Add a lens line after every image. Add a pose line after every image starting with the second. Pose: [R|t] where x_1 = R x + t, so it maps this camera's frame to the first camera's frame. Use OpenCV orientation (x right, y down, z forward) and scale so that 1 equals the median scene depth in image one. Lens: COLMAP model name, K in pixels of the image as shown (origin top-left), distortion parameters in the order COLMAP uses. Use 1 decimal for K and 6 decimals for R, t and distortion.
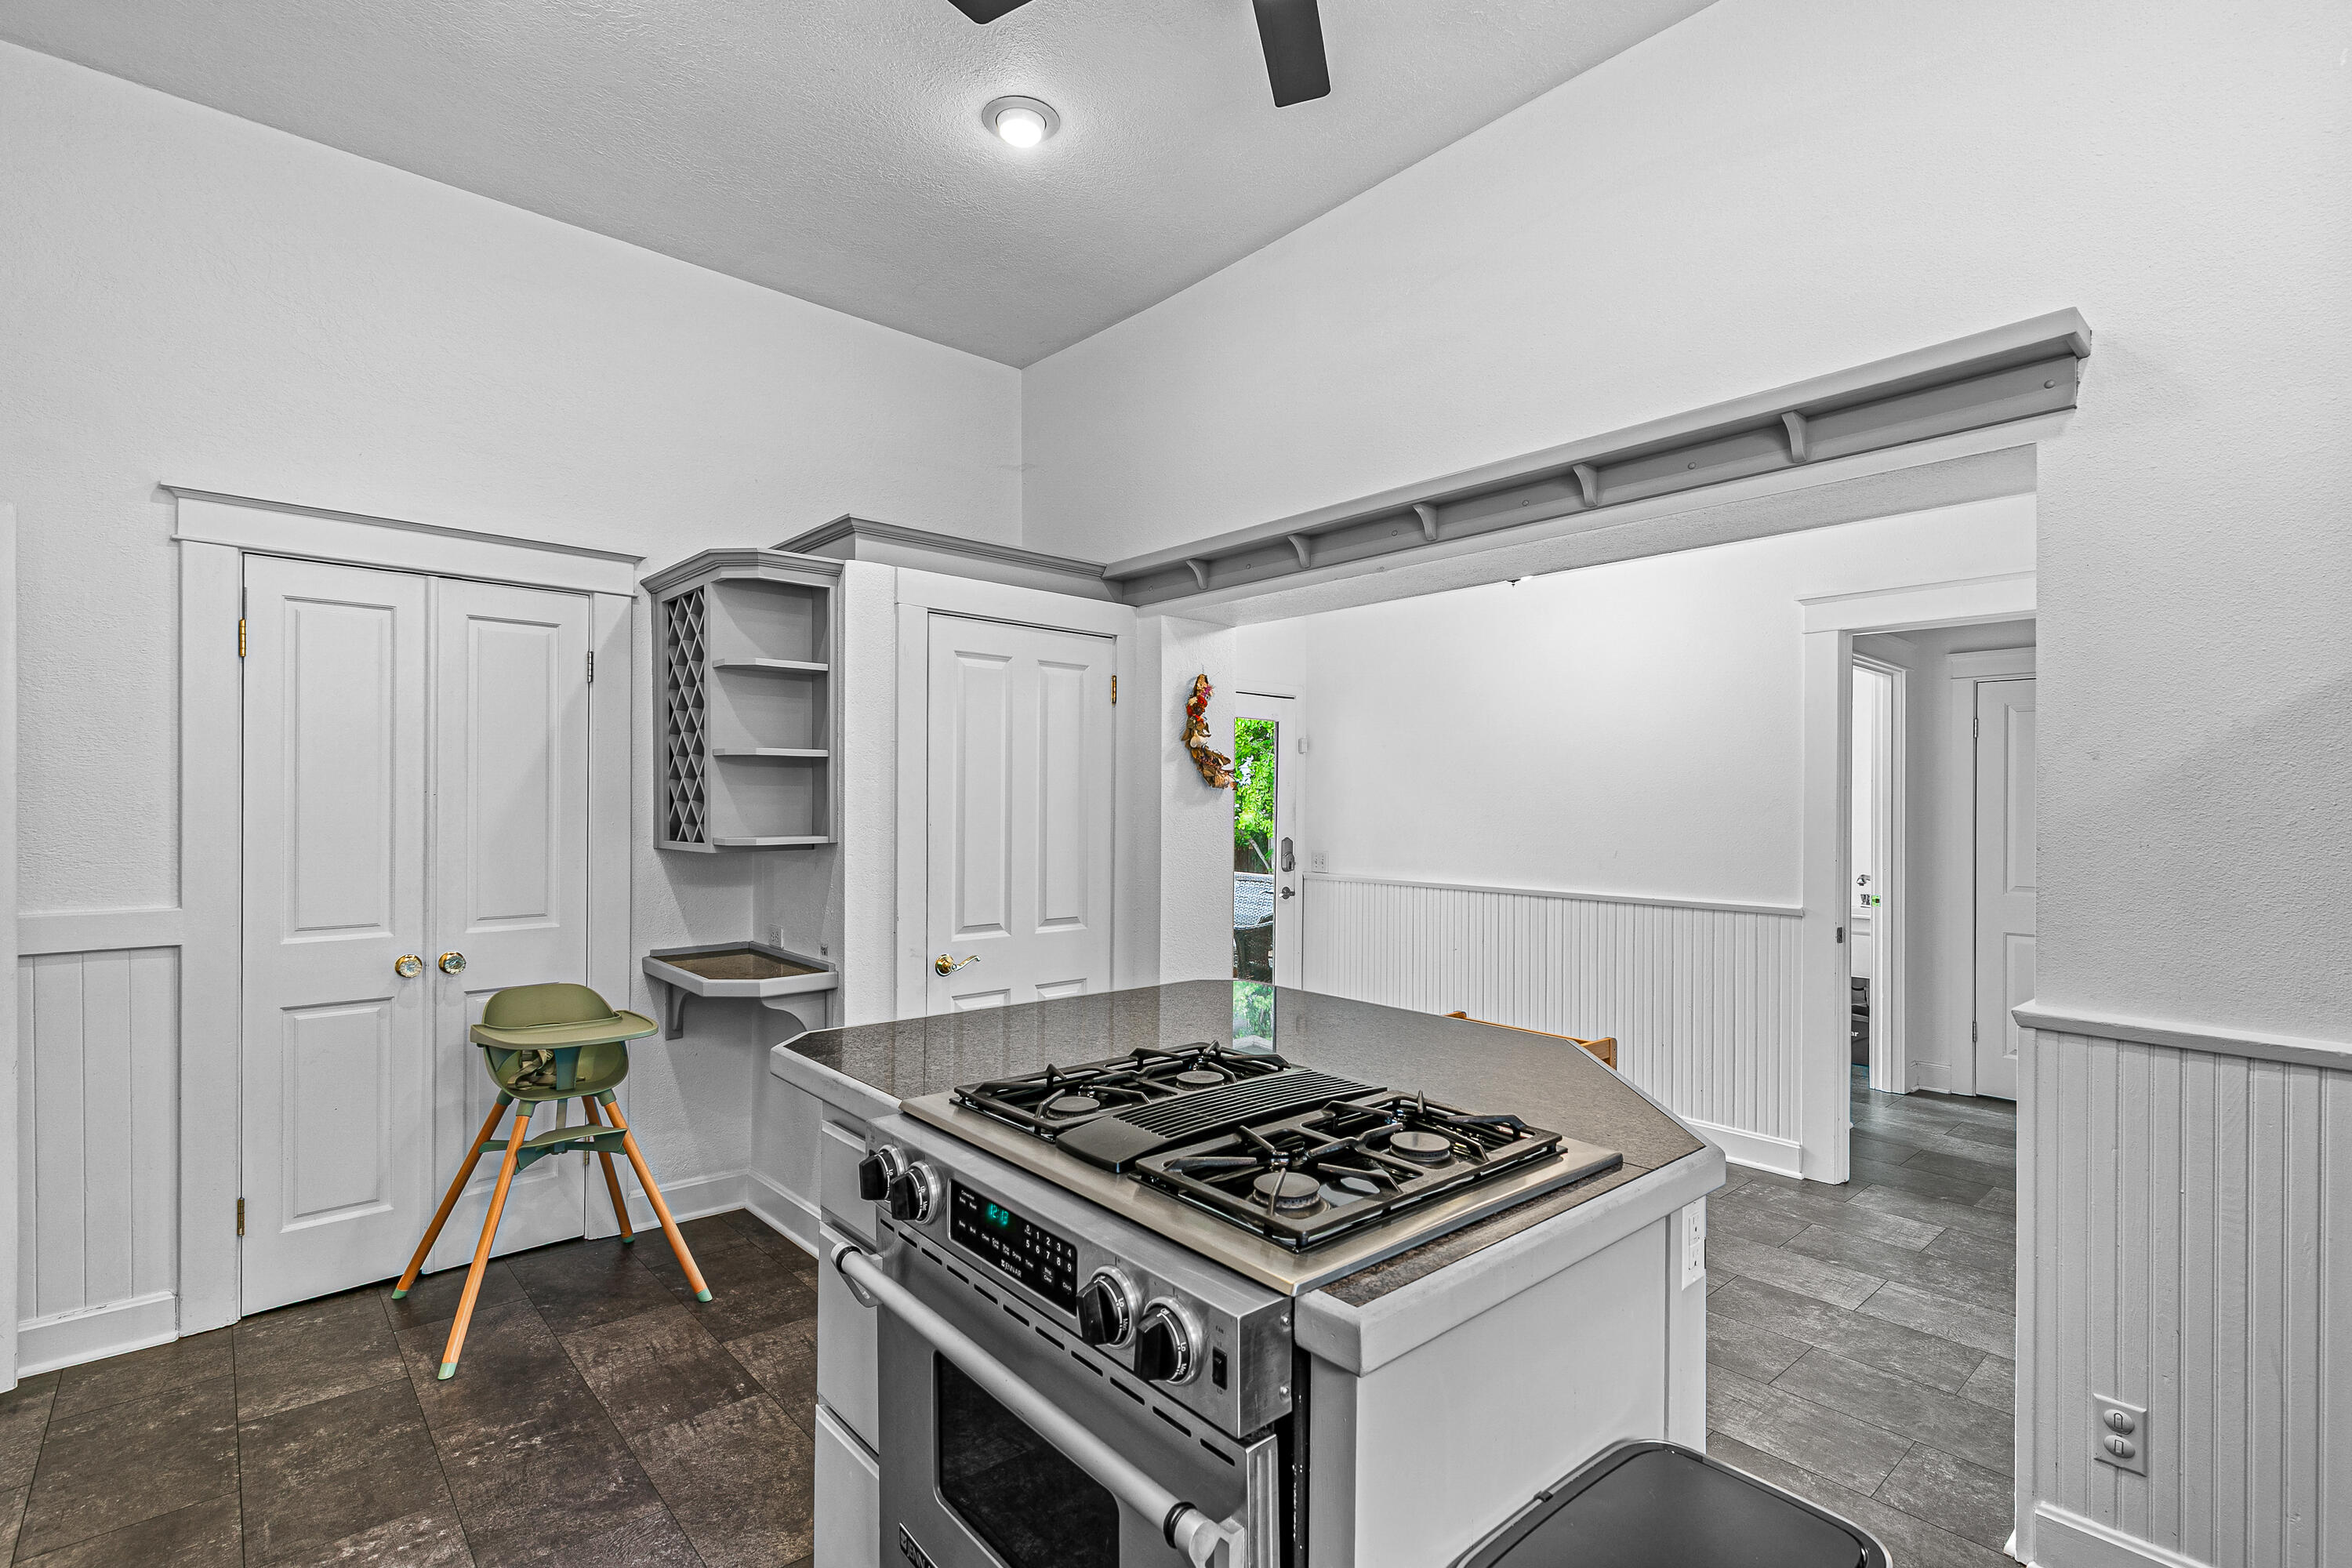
lens RADIAL K [[1073.3, 0, 1183.8], [0, 1073.3, 792.1], [0, 0, 1]] dist [0.002065, 0.000227]
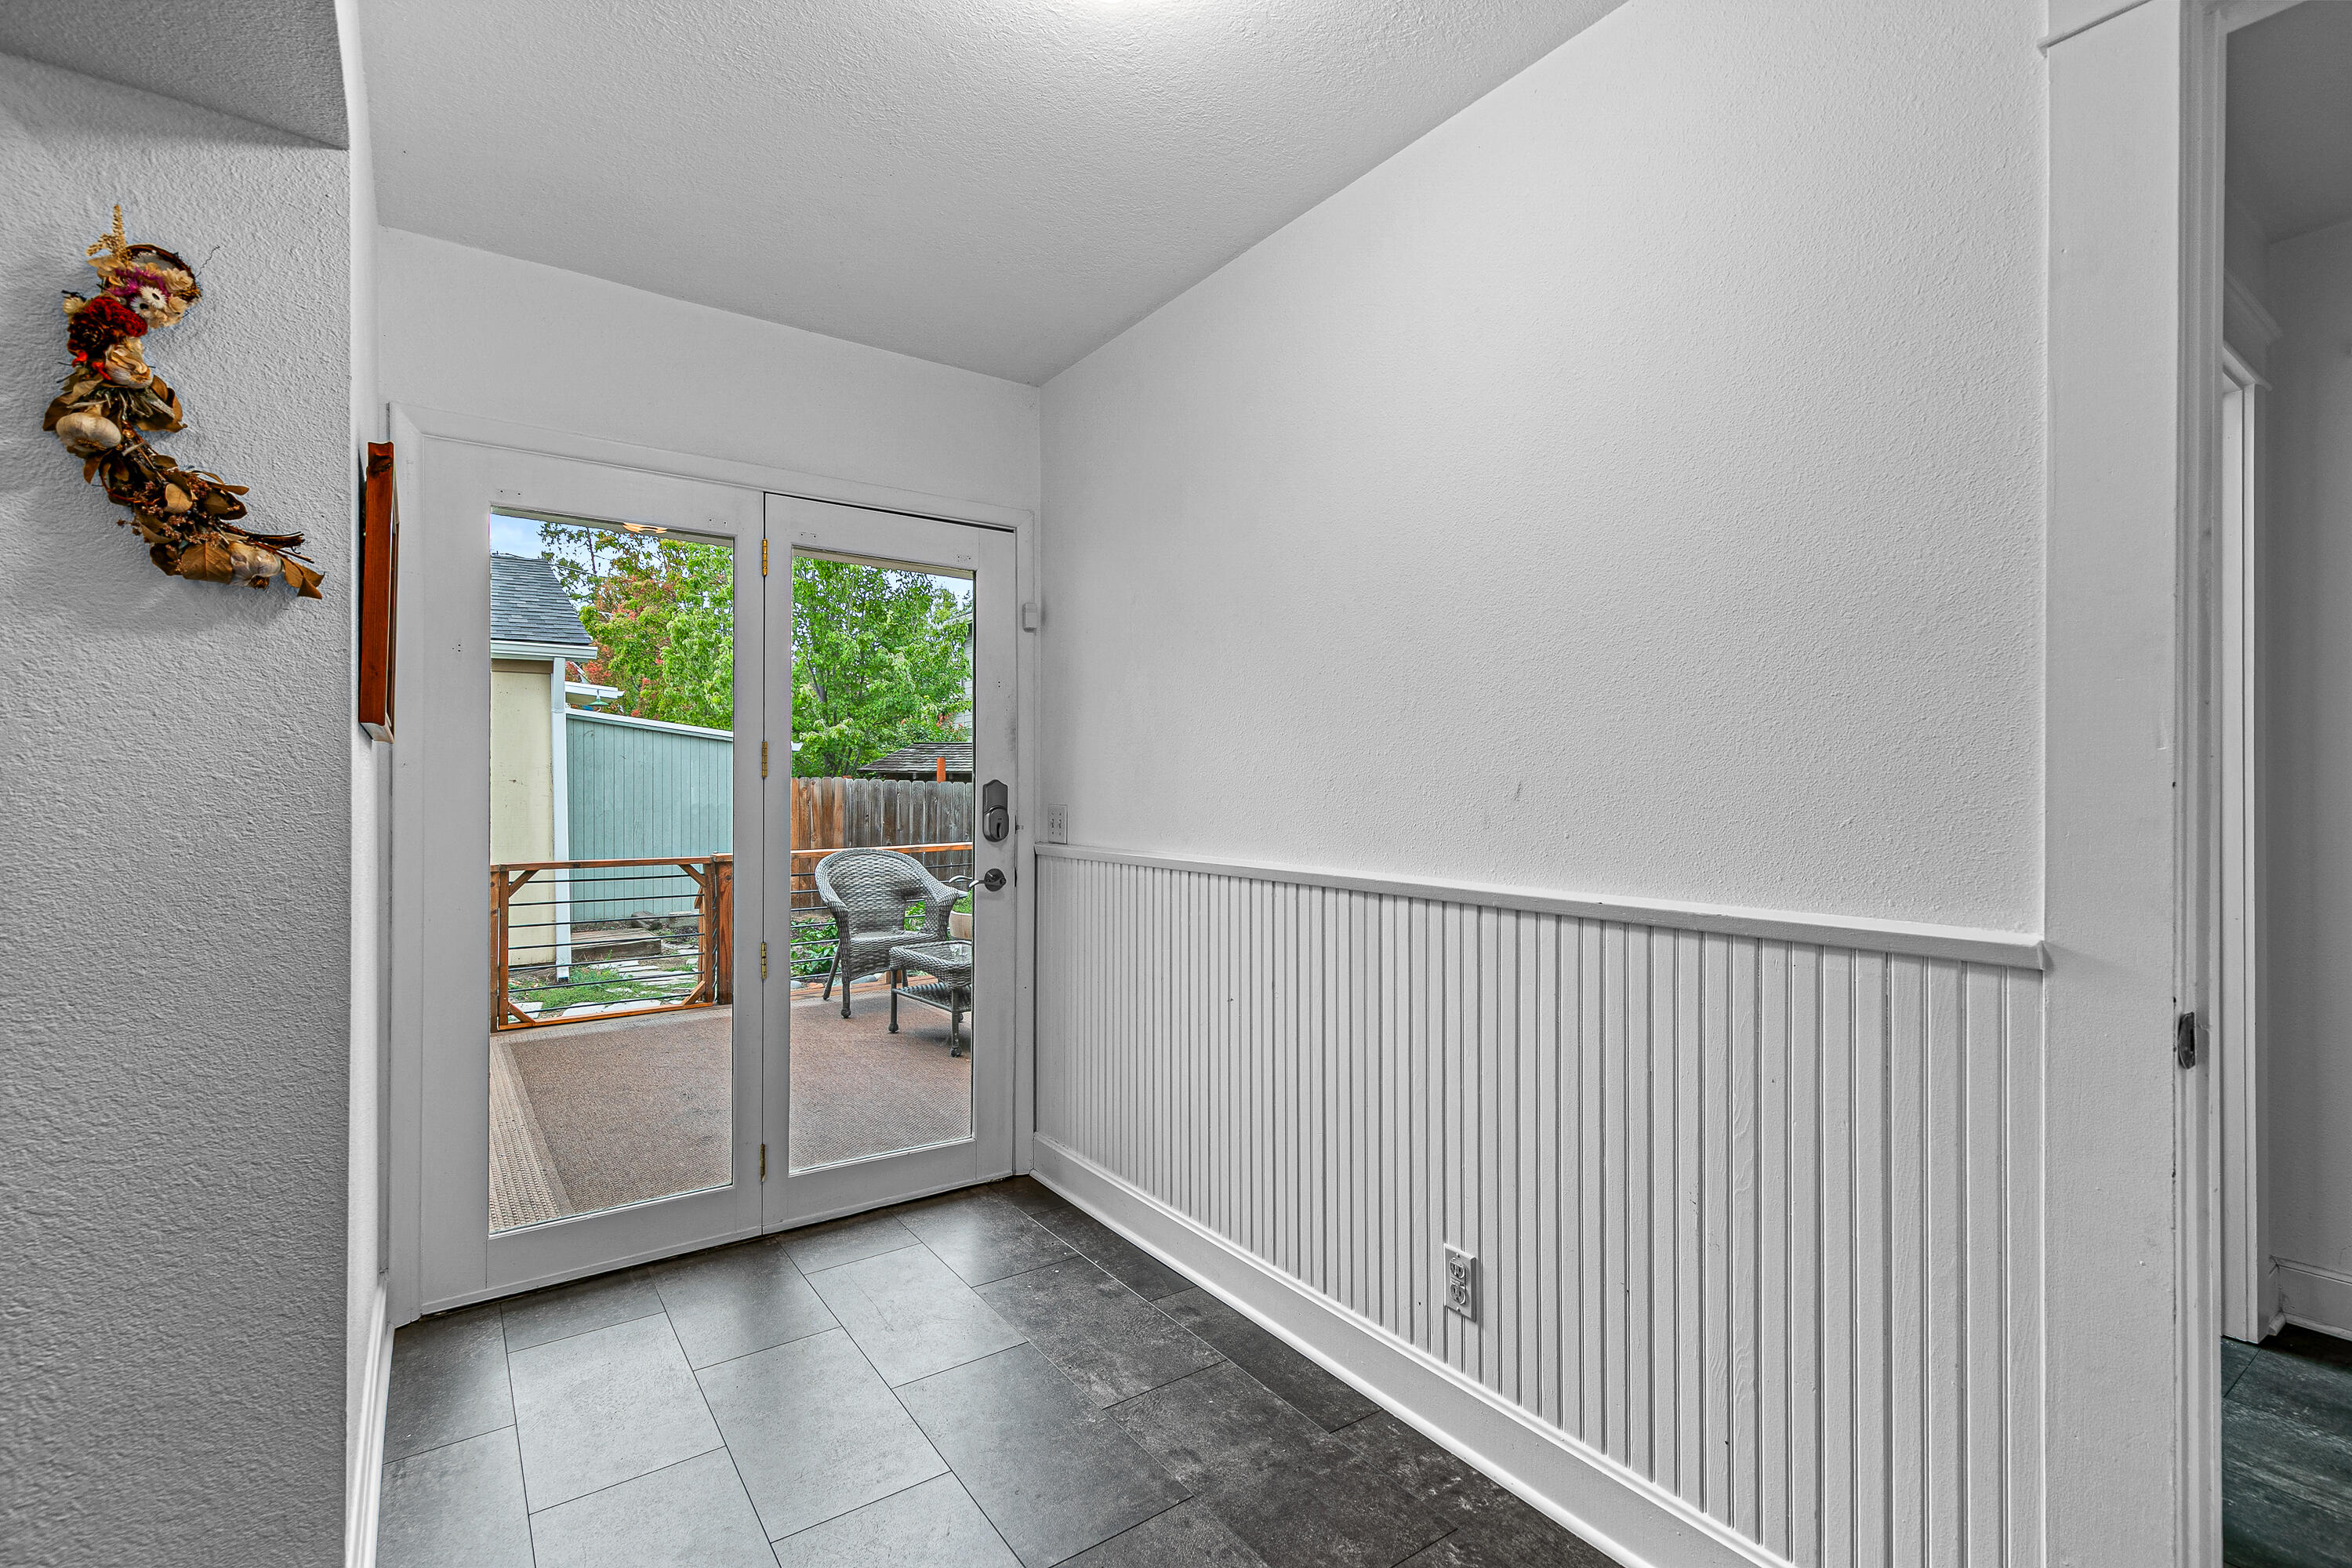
lens RADIAL K [[1073.3, 0, 1167.7], [0, 1073.3, 783.6], [0, 0, 1]] dist [0.002065, 0.000227]
pose [[0.993341, -0.003981, -0.115140, 0.320747], [0.005000, 0.999951, 0.008559, 0.051490], [0.115100, -0.009078, 0.993312, 0.589769]]
